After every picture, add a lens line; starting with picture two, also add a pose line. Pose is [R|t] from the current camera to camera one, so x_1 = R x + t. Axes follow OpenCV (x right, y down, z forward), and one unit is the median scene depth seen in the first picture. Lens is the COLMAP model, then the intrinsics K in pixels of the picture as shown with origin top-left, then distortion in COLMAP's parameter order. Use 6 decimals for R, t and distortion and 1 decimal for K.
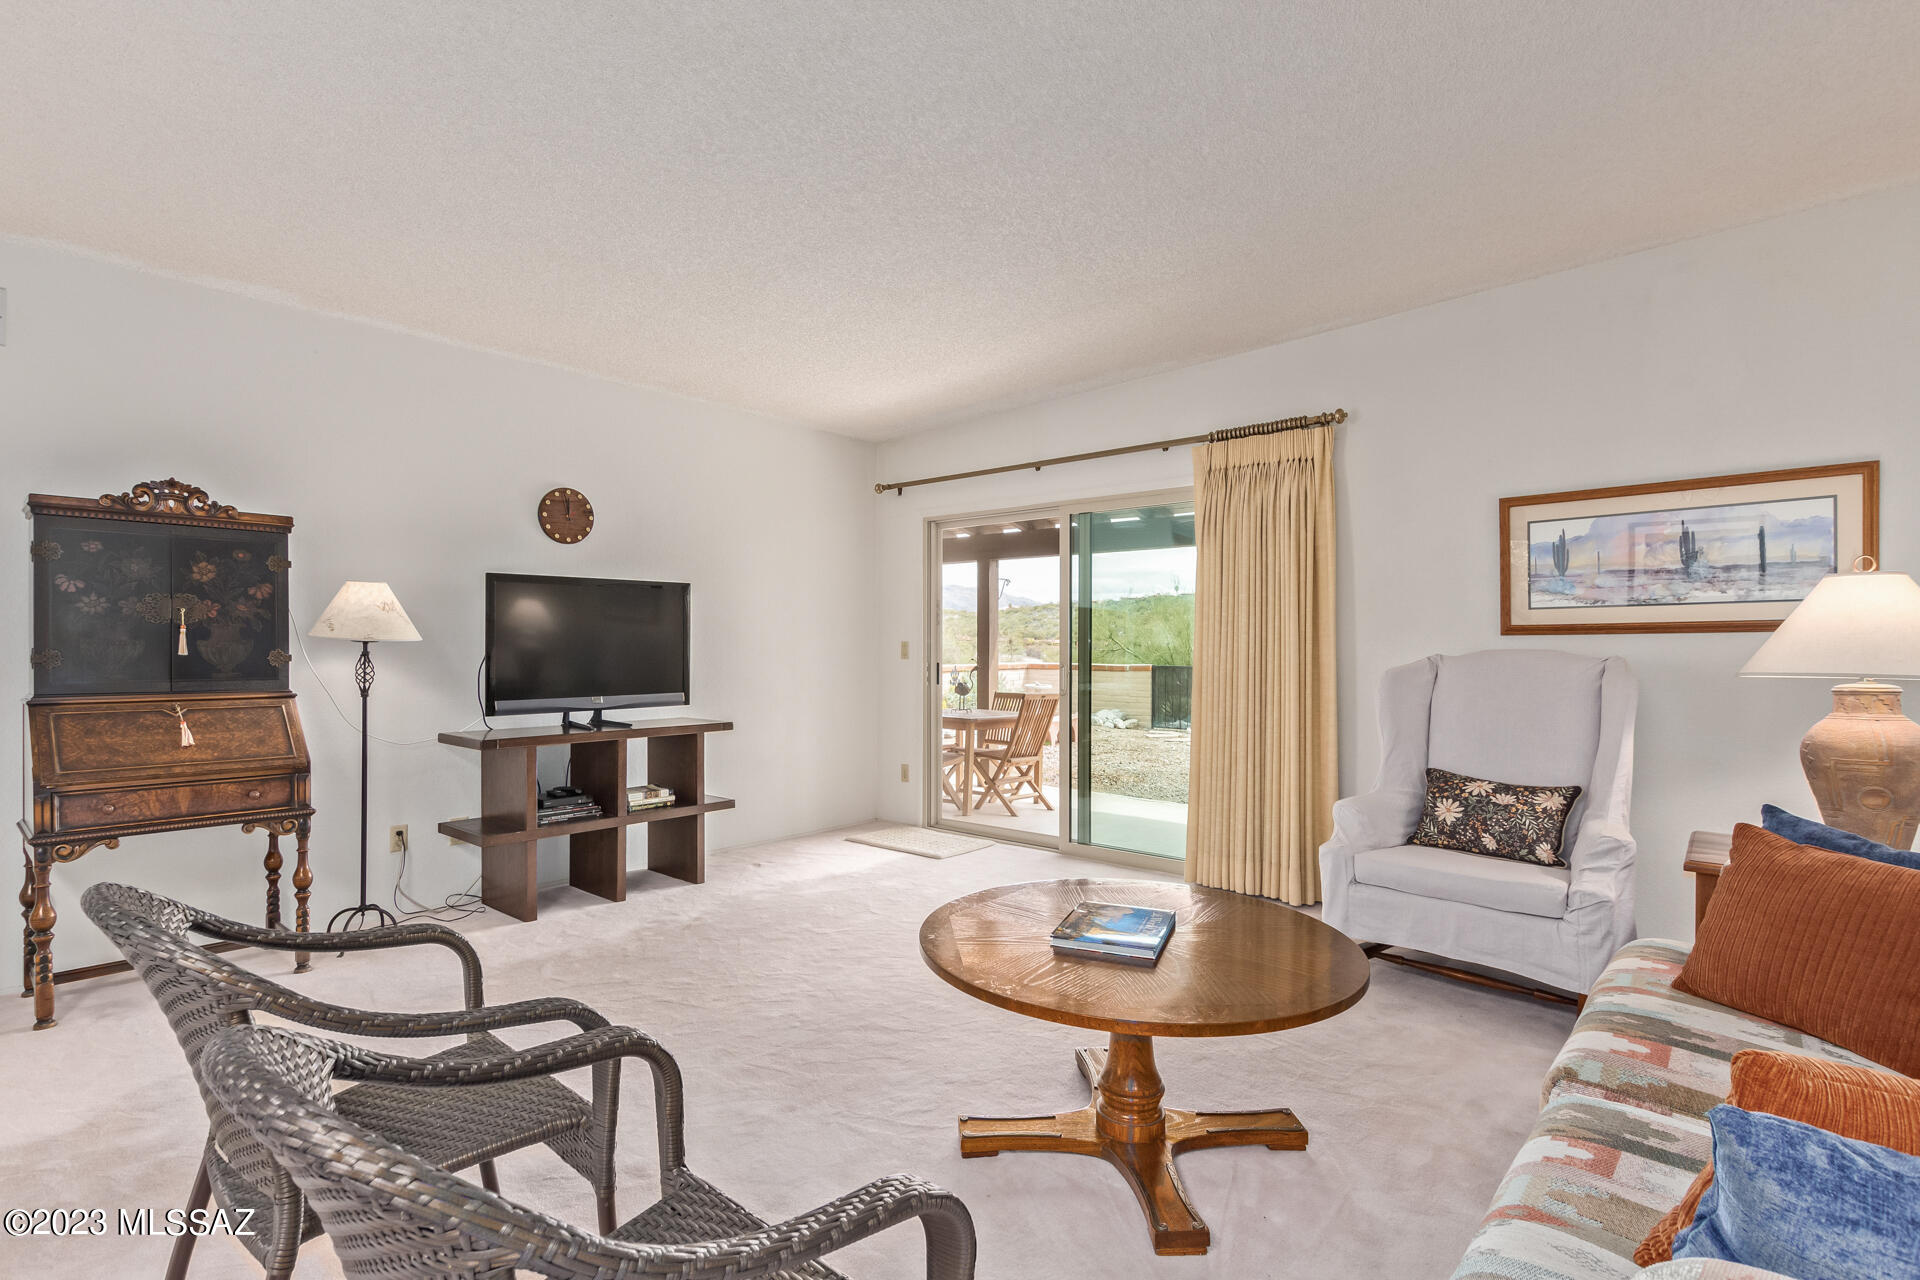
lens RADIAL K [[944.5, 0, 960.0], [0, 944.5, 640.0], [0, 0, 1]] dist [0.000873, -0.000046]
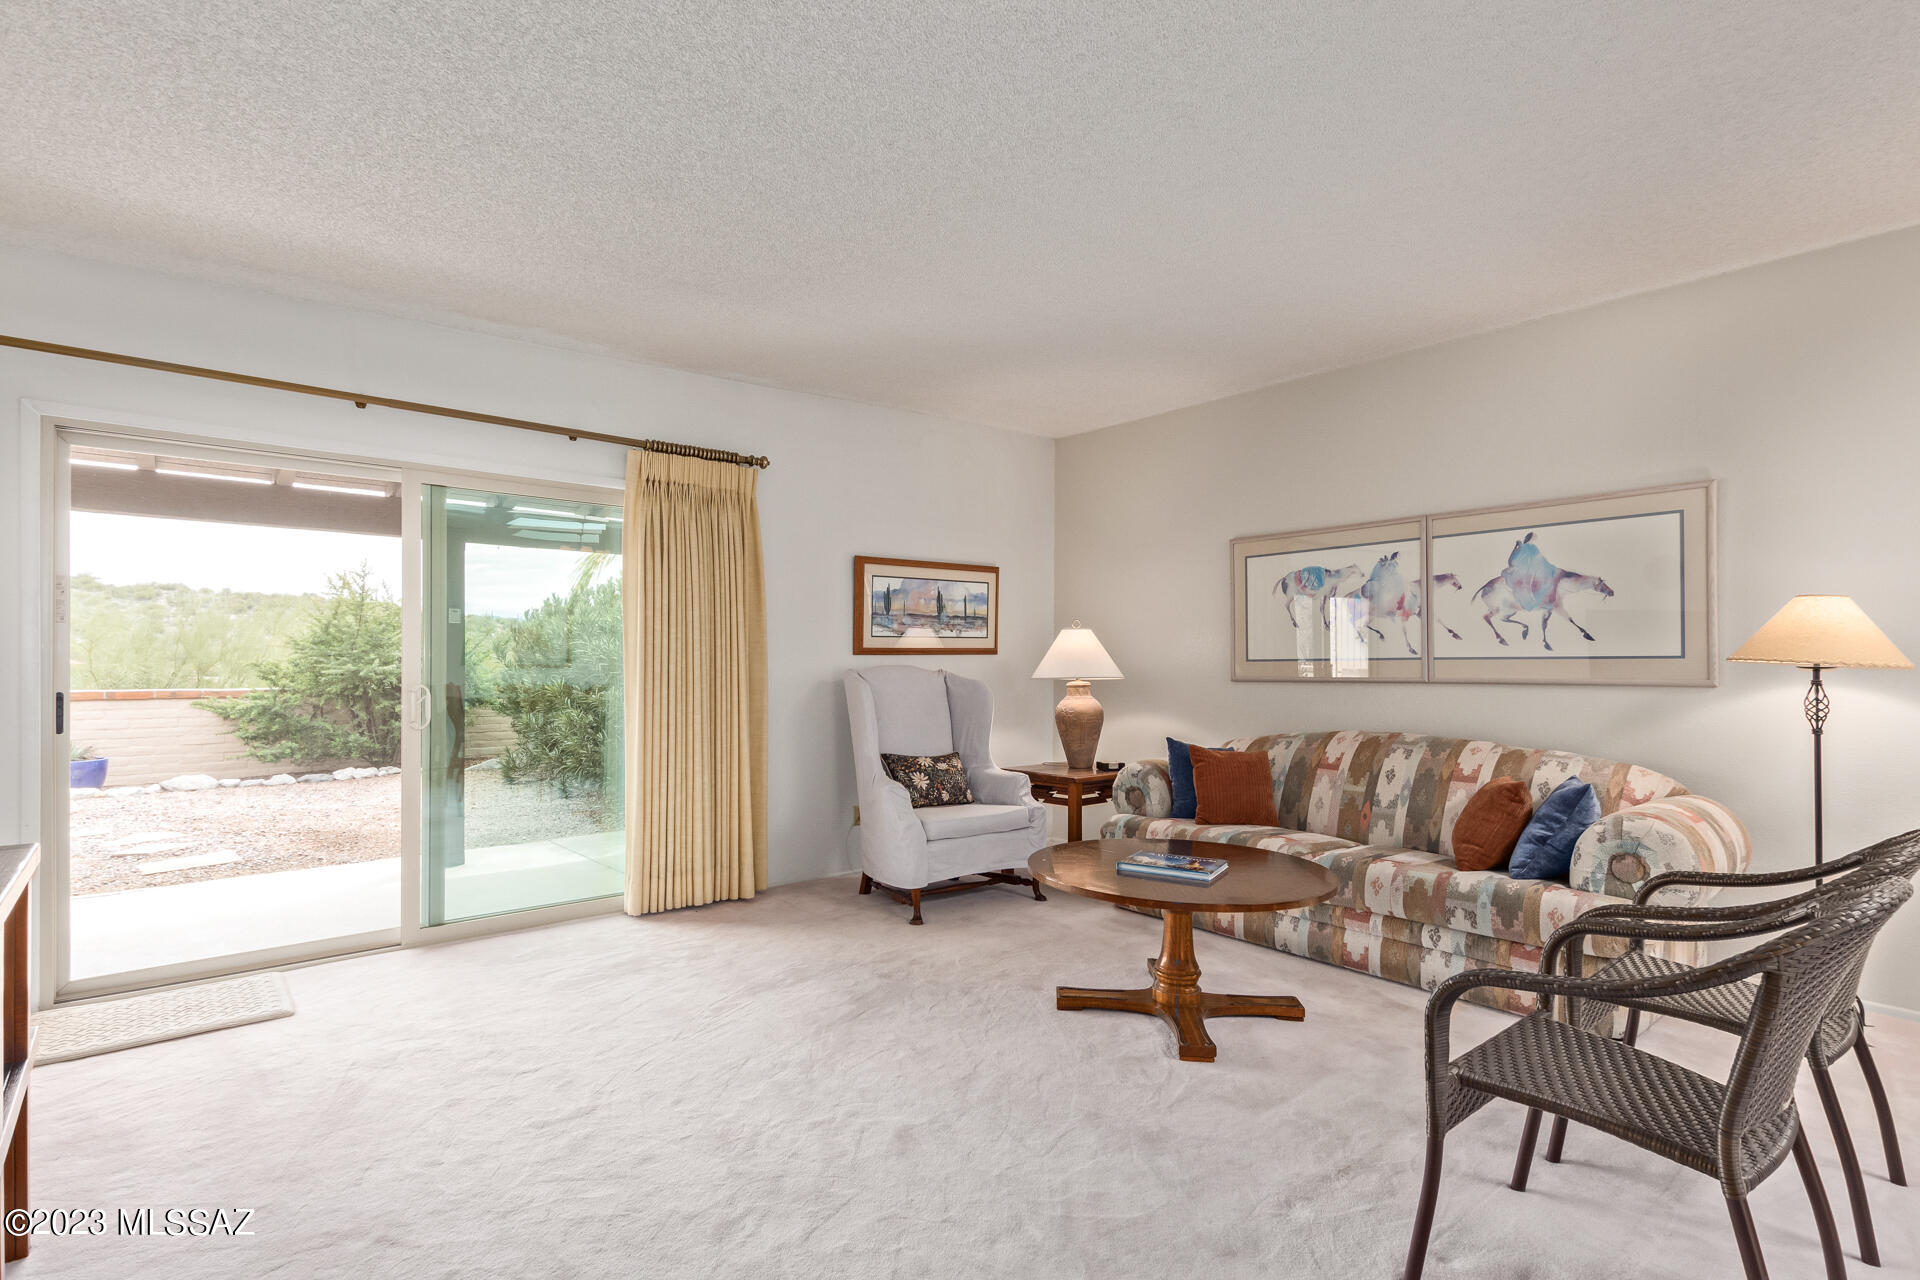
lens RADIAL K [[923.5, 0, 952.4], [0, 923.5, 648.4], [0, 0, 1]] dist [0.003955, -0.000127]
pose [[0.142032, 0.017867, 0.989701, -0.766737], [-0.007201, 0.999829, -0.017017, 0.007559], [-0.989836, -0.004710, 0.142137, 0.696216]]
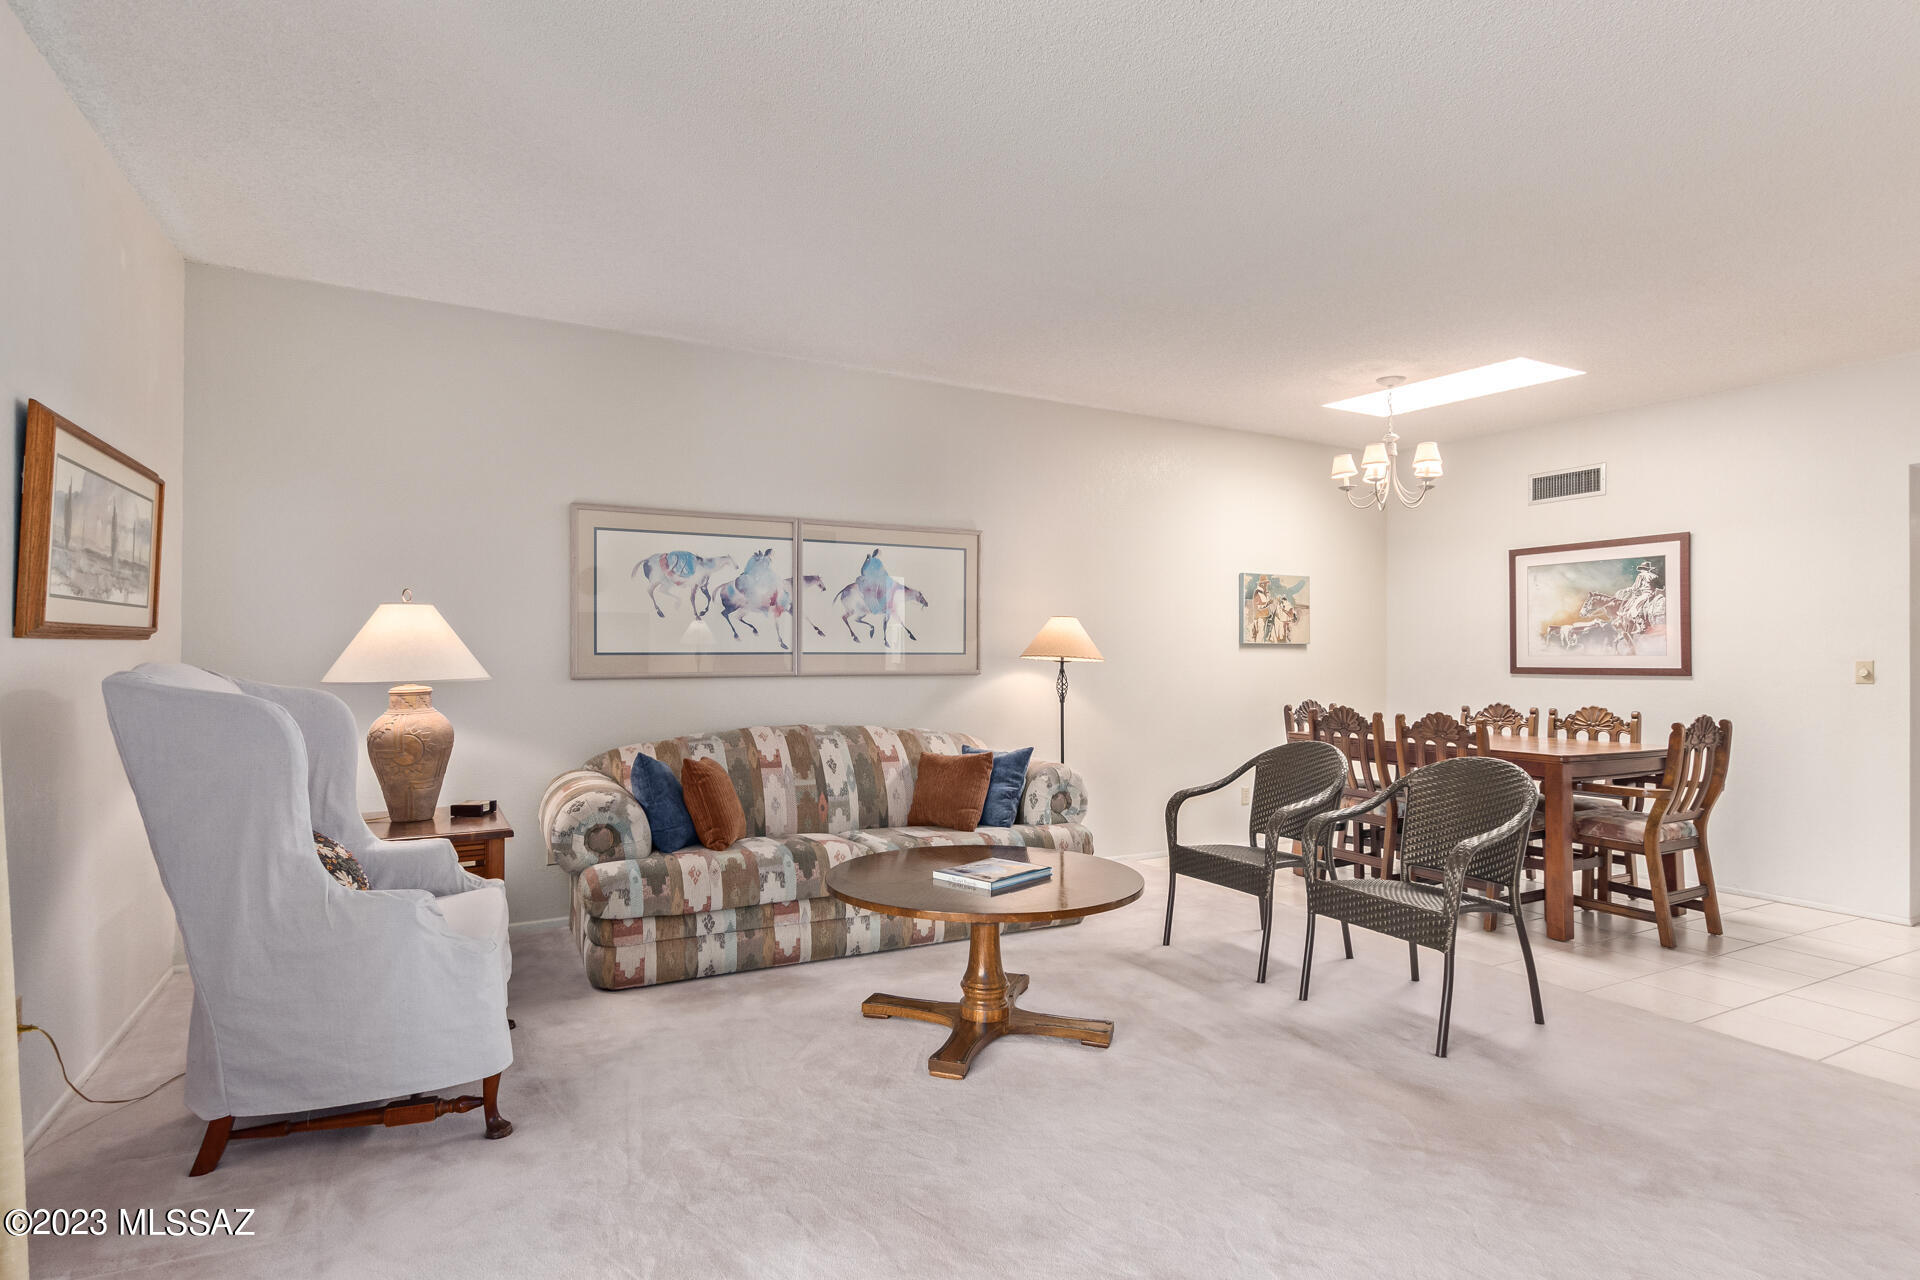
lens RADIAL K [[960.2, 0, 919.8], [0, 960.2, 660.2], [0, 0, 1]] dist [0.003447, 0.000553]
pose [[-0.936950, -0.005212, 0.349424, -0.134770], [-0.005918, 0.999982, -0.000954, 0.005682], [-0.349412, -0.002961, -0.936964, 1.412873]]
